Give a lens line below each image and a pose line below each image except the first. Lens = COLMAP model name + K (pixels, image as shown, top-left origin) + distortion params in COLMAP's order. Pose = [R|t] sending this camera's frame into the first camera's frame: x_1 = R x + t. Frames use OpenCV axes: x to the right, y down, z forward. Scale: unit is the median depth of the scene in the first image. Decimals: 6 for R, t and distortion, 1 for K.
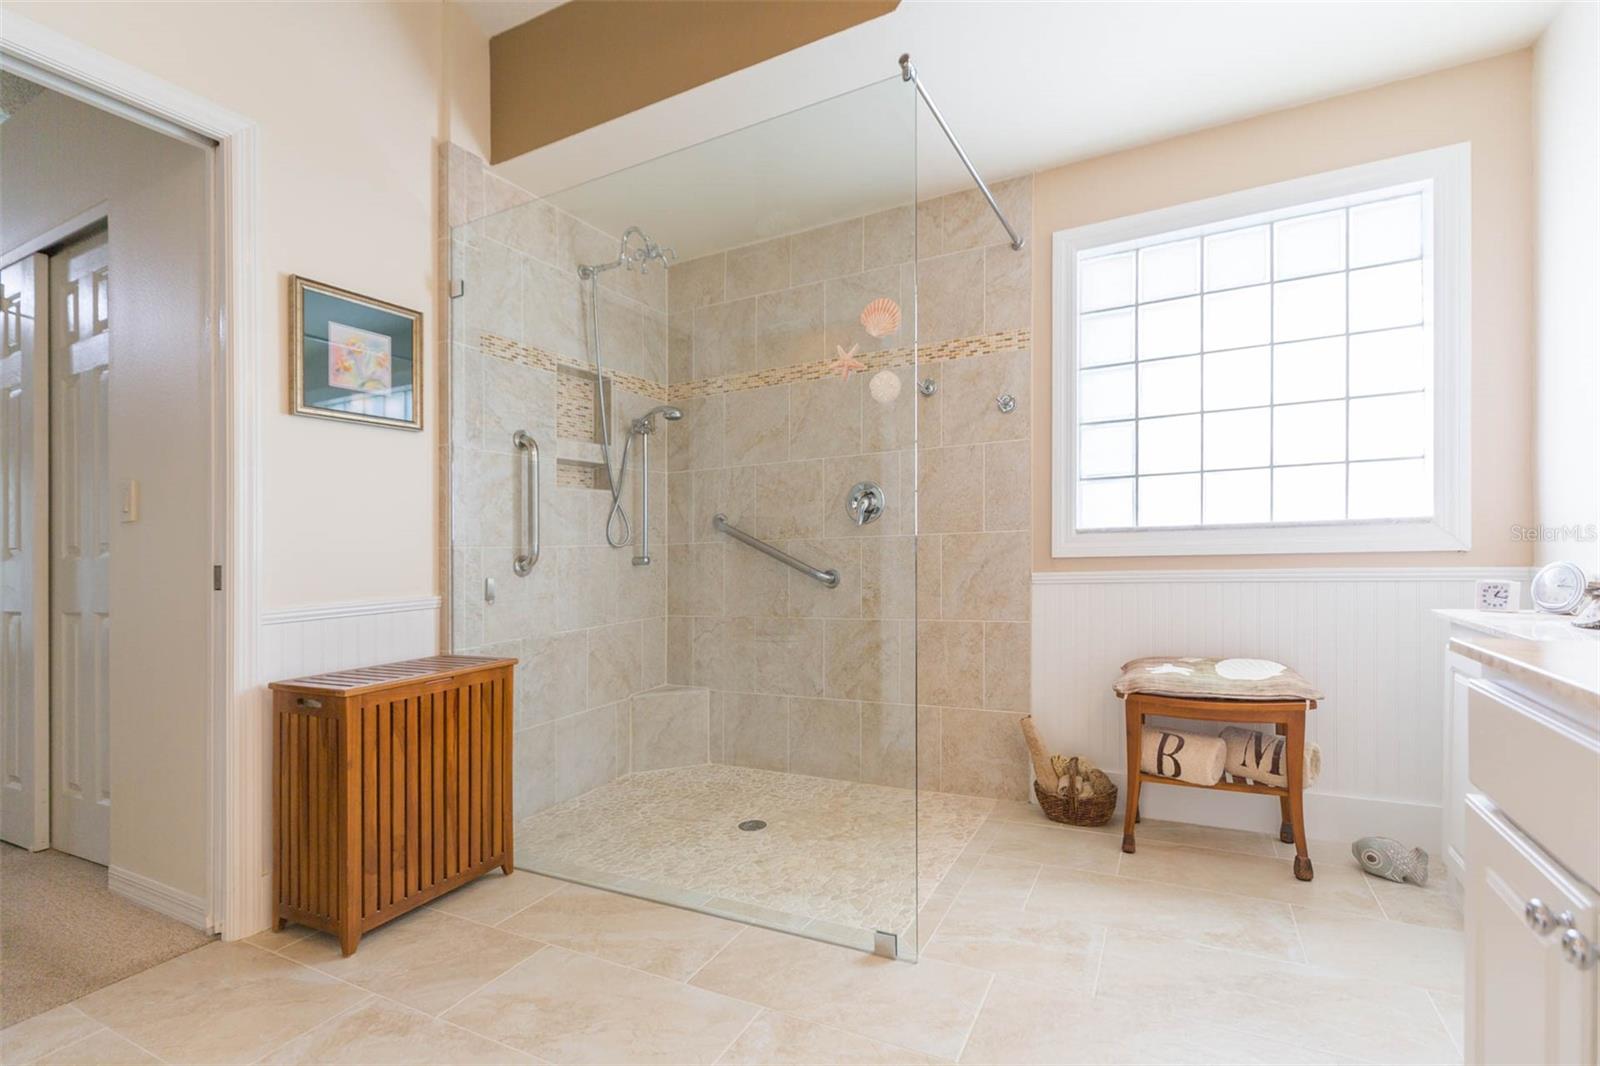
lens RADIAL K [[721.5, 0, 830.3], [0, 721.5, 512.3], [0, 0, 1]] dist [0.000510, 0.001110]
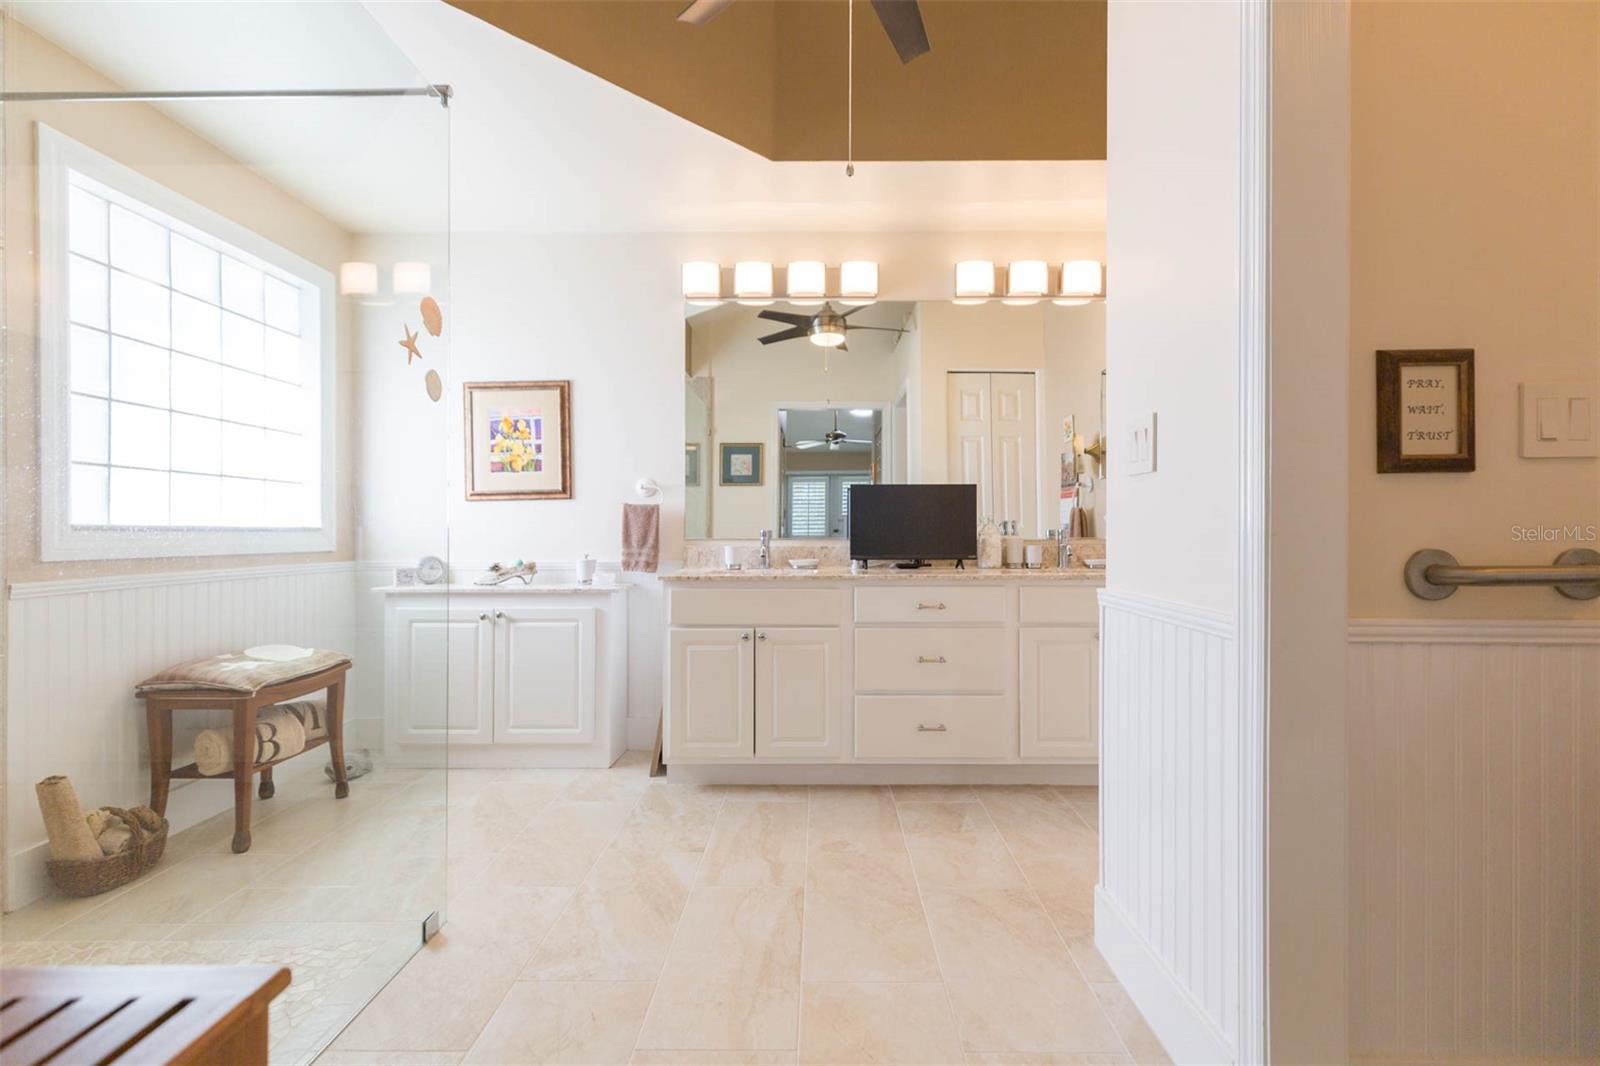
lens RADIAL K [[702.9, 0, 798.7], [0, 702.9, 510.5], [0, 0, 1]] dist [0.000923, 0.000325]
pose [[-0.412280, 0.058670, 0.909166, -0.675402], [-0.029457, 0.996544, -0.077666, 0.044165], [-0.910581, -0.058802, -0.409127, 0.598645]]
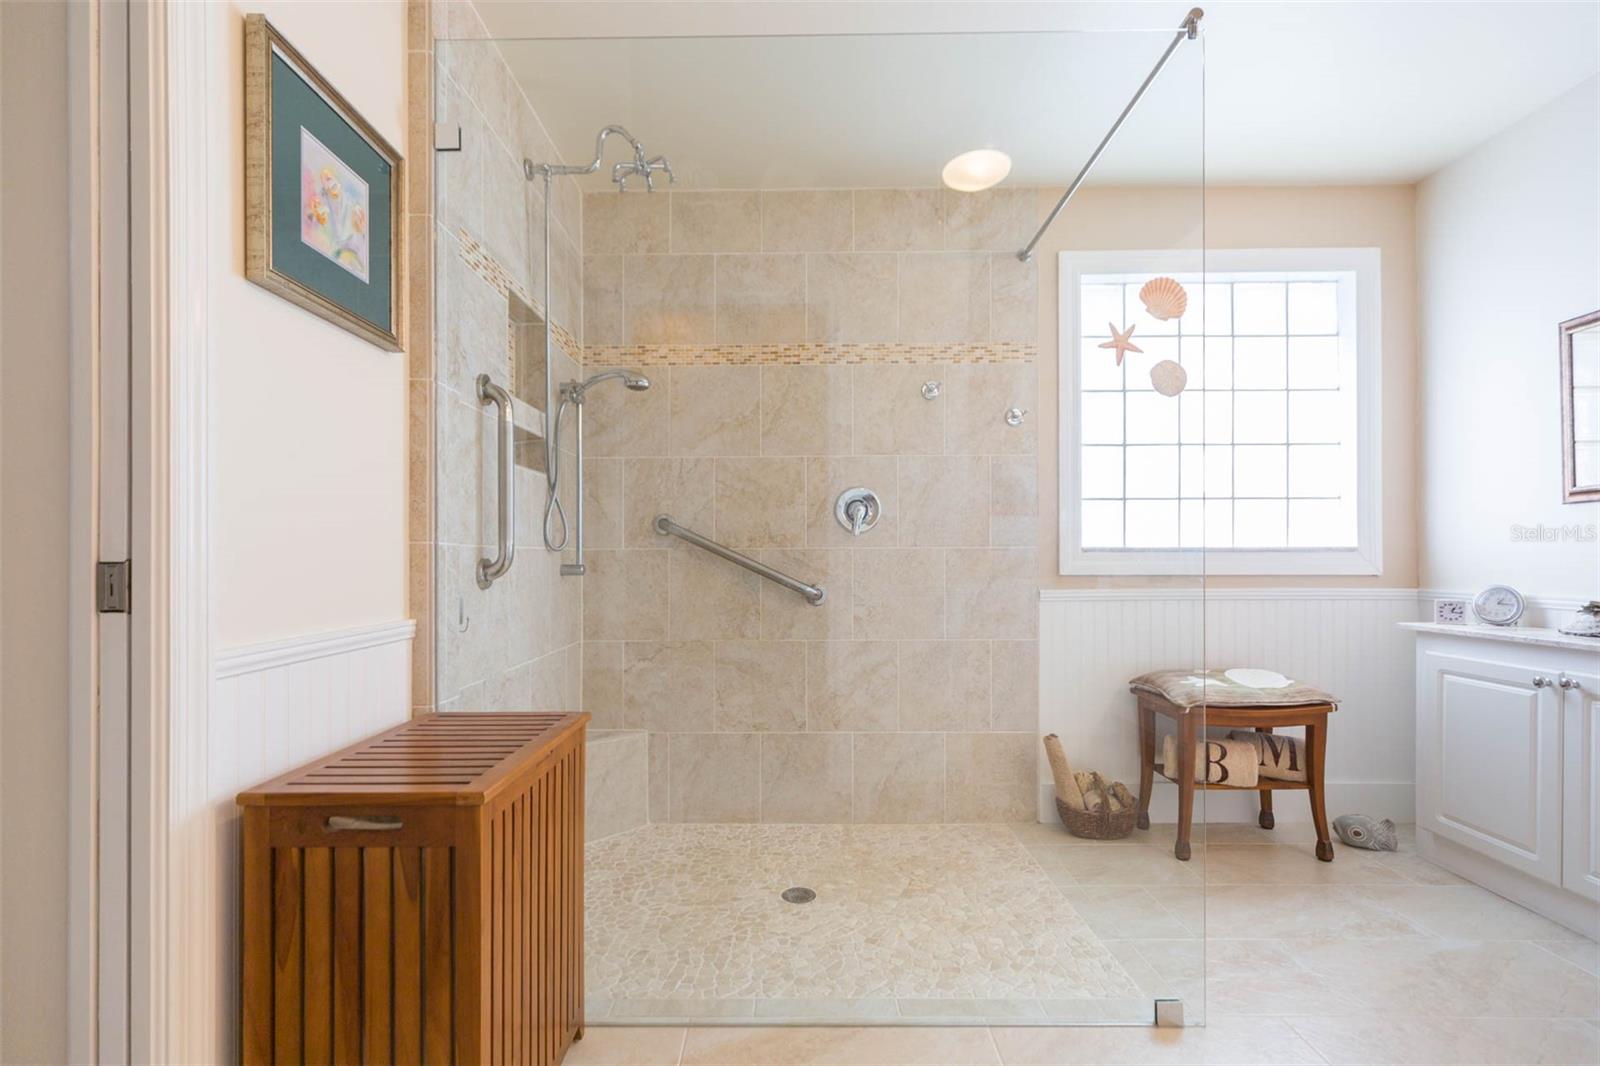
lens RADIAL K [[715.8, 0, 796.2], [0, 715.8, 536.5], [0, 0, 1]] dist [0.001198, 0.000199]
pose [[0.900078, 0.040487, 0.433844, -0.457989], [-0.045046, 0.998985, 0.000229, 0.025920], [-0.433395, -0.019749, 0.900988, 0.265217]]
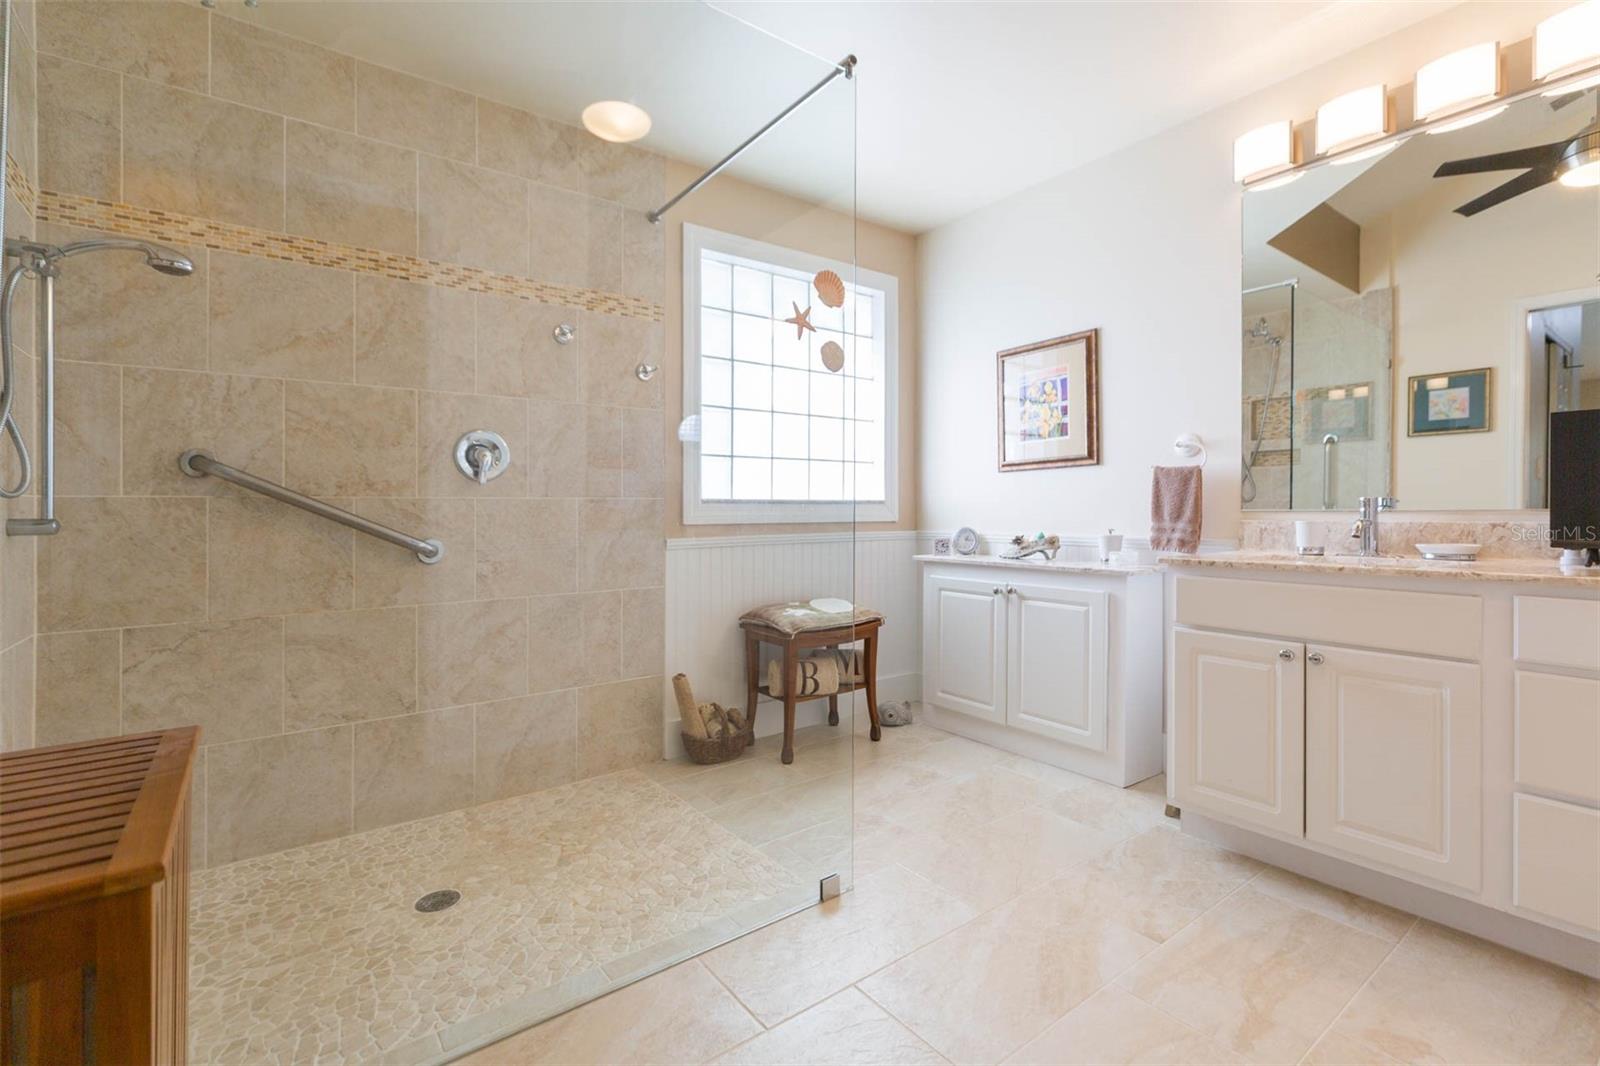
lens RADIAL K [[708.3, 0, 801.7], [0, 708.3, 493.2], [0, 0, 1]] dist [0.002339, -0.000124]
pose [[0.456227, 0.048163, 0.888559, -0.553044], [-0.051552, 0.998288, -0.027641, 0.036465], [-0.888369, -0.033196, 0.457929, 0.365251]]
